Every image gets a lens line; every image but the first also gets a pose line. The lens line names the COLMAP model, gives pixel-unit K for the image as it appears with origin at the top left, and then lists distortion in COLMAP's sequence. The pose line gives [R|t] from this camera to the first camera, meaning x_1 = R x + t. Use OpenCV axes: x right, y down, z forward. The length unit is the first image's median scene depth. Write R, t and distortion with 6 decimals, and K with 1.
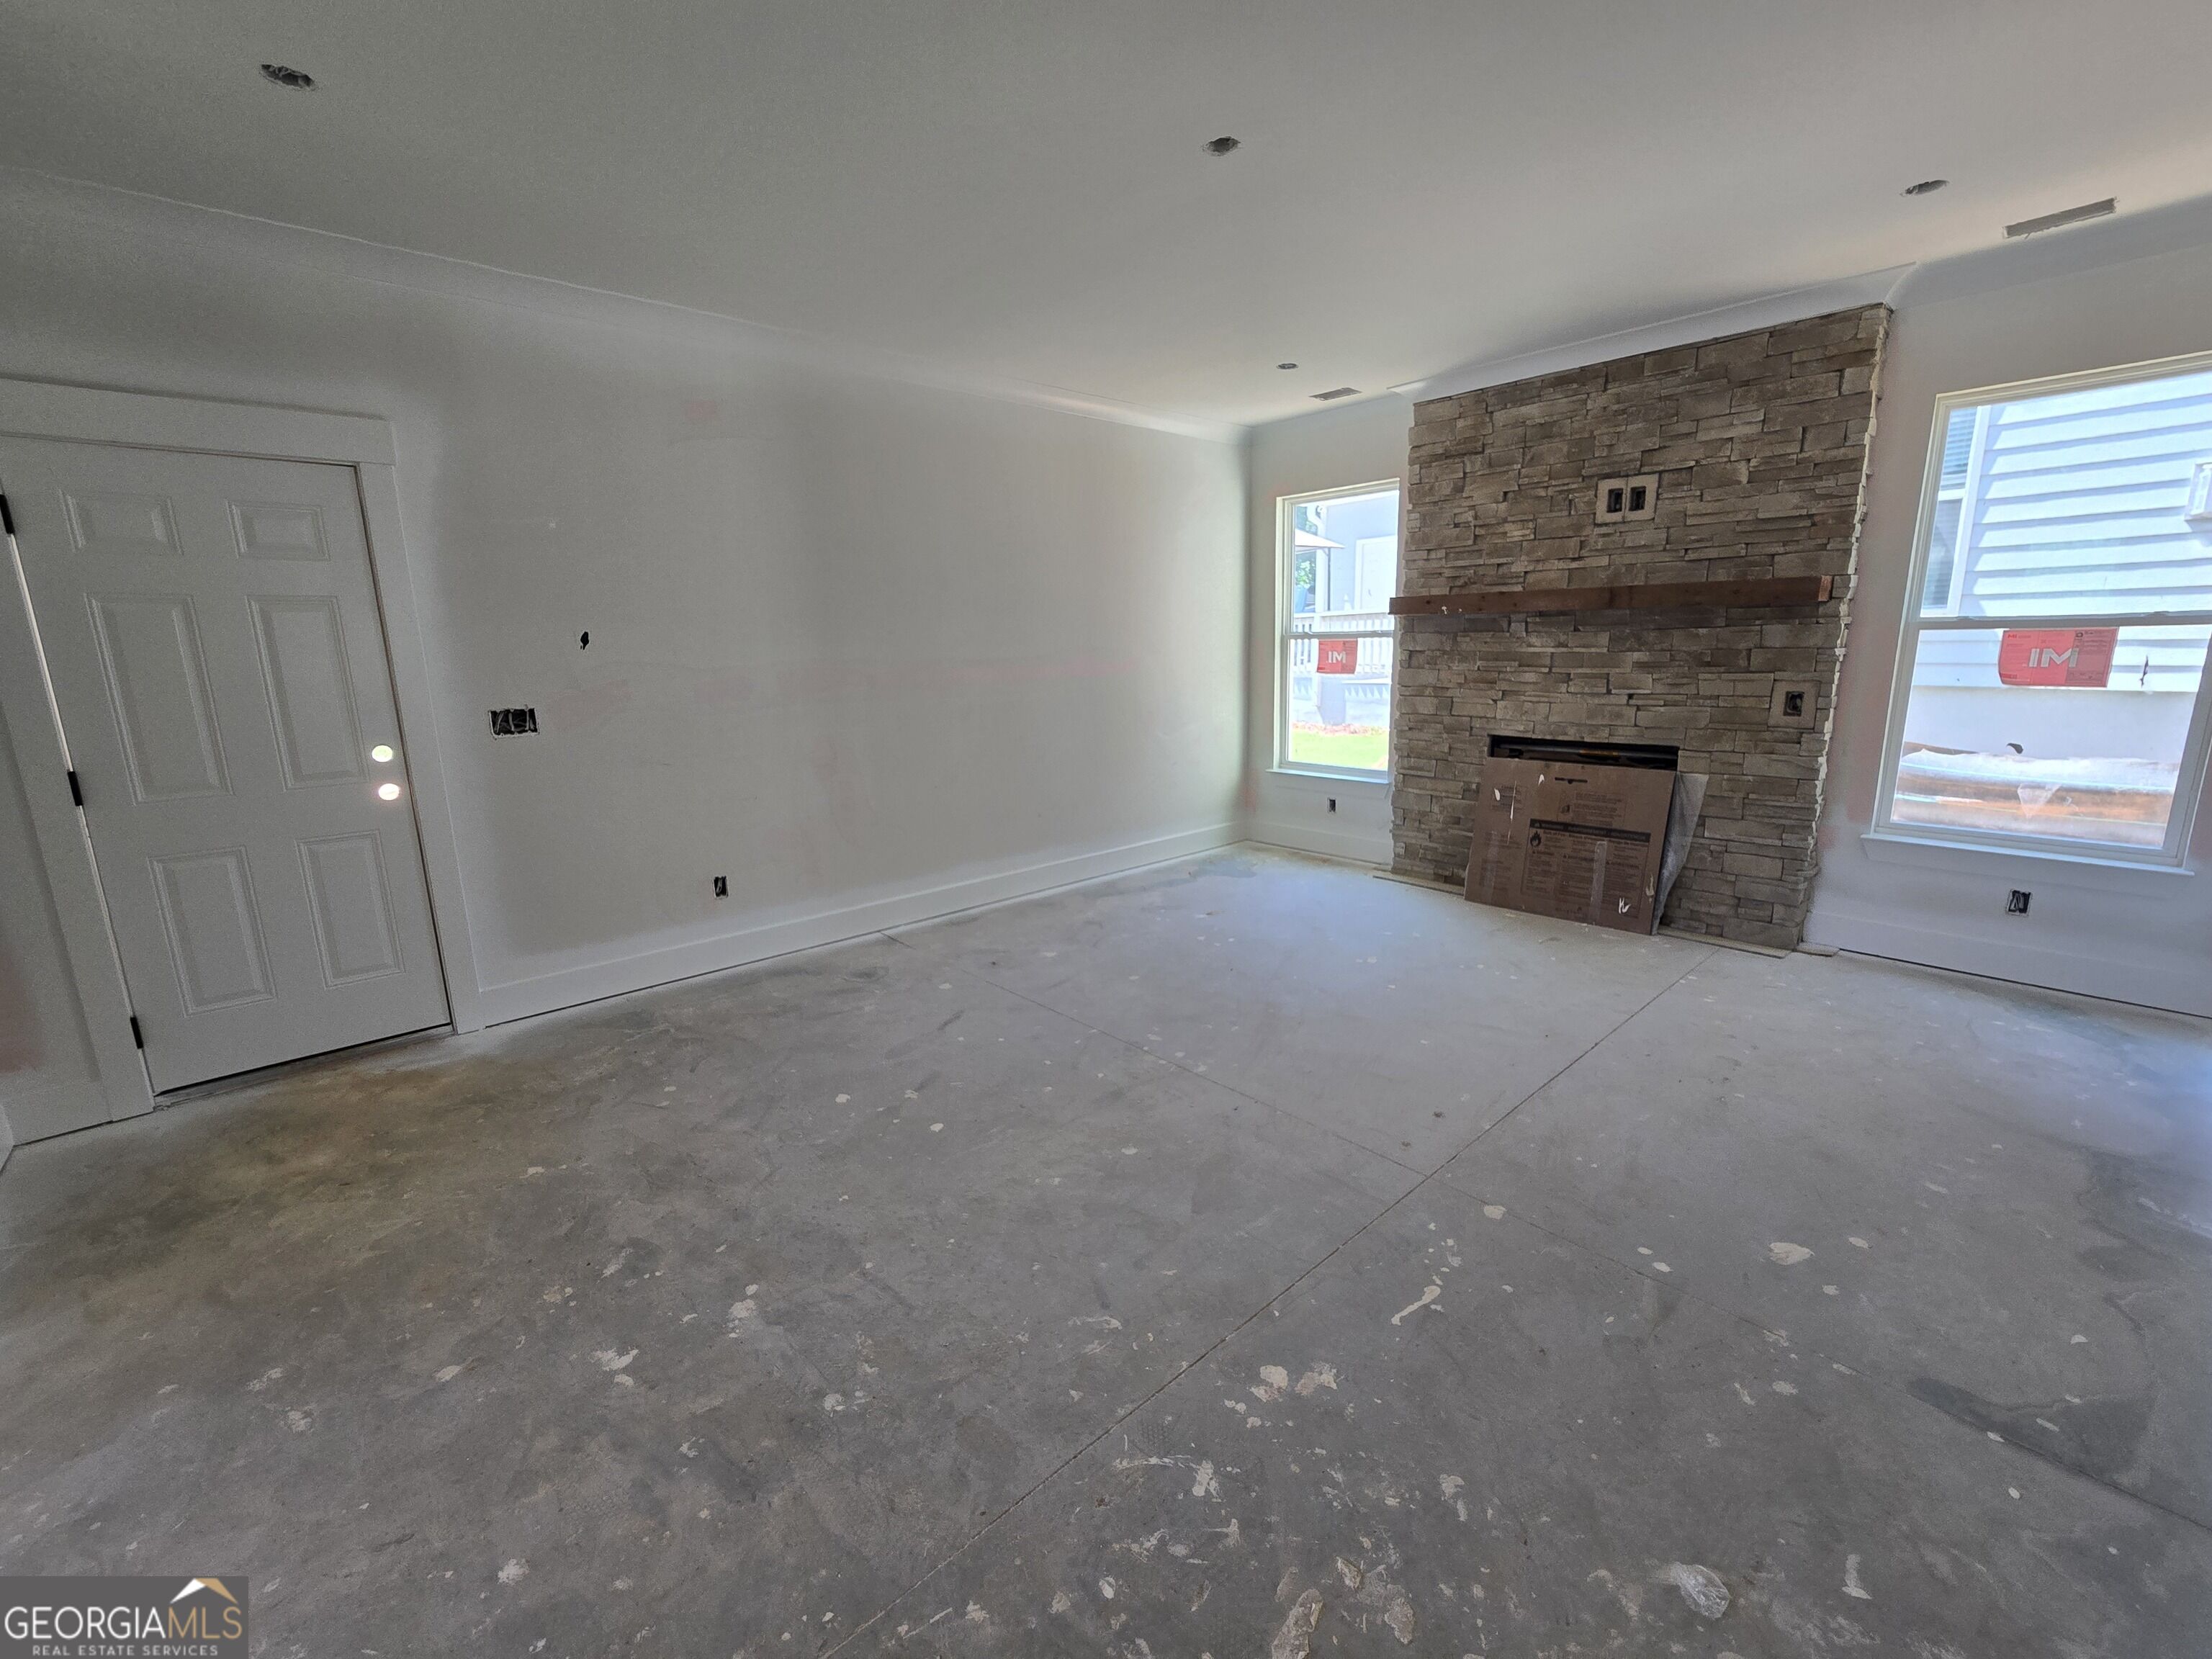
lens RADIAL K [[906.1, 0, 1104.2], [0, 906.1, 826.4], [0, 0, 1]] dist [-0.000355, 0.000040]
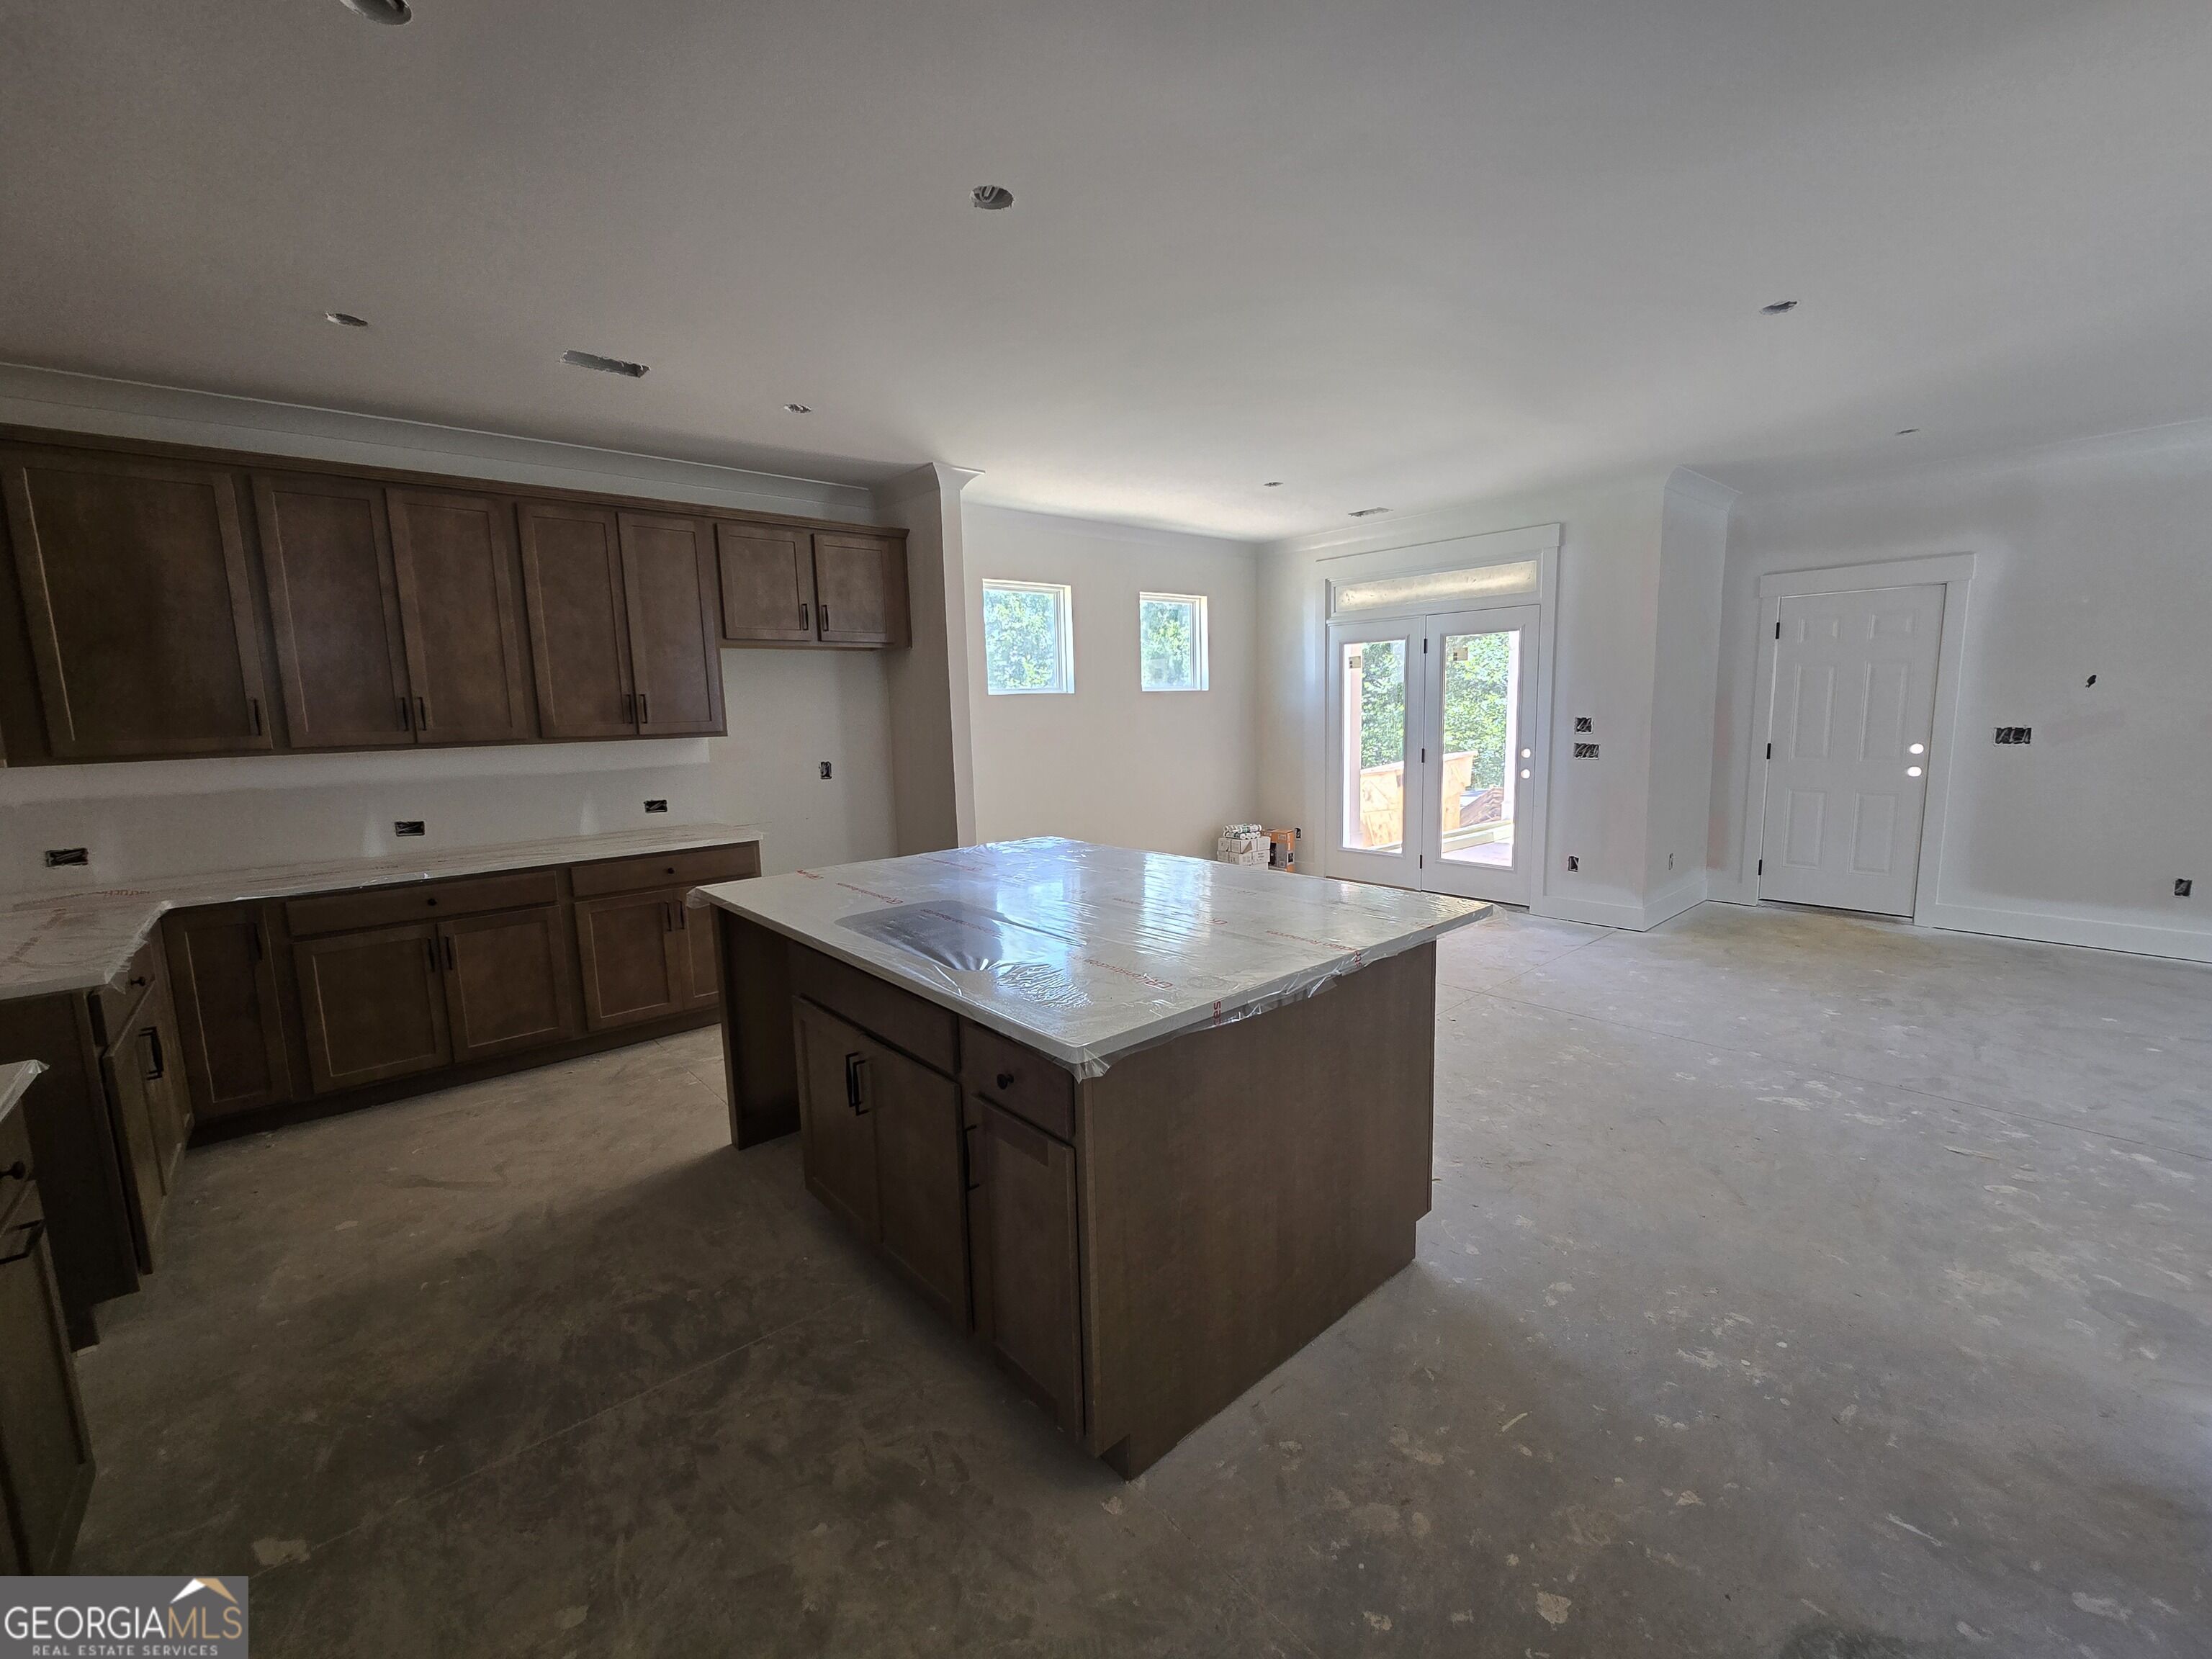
lens RADIAL K [[906.1, 0, 1103.3], [0, 906.1, 827.7], [0, 0, 1]] dist [-0.000355, 0.000040]
pose [[-0.020670, 0.152131, -0.988144, 1.024643], [-0.173355, 0.972839, 0.153401, 0.072832], [0.984642, 0.174471, 0.006264, -0.536160]]
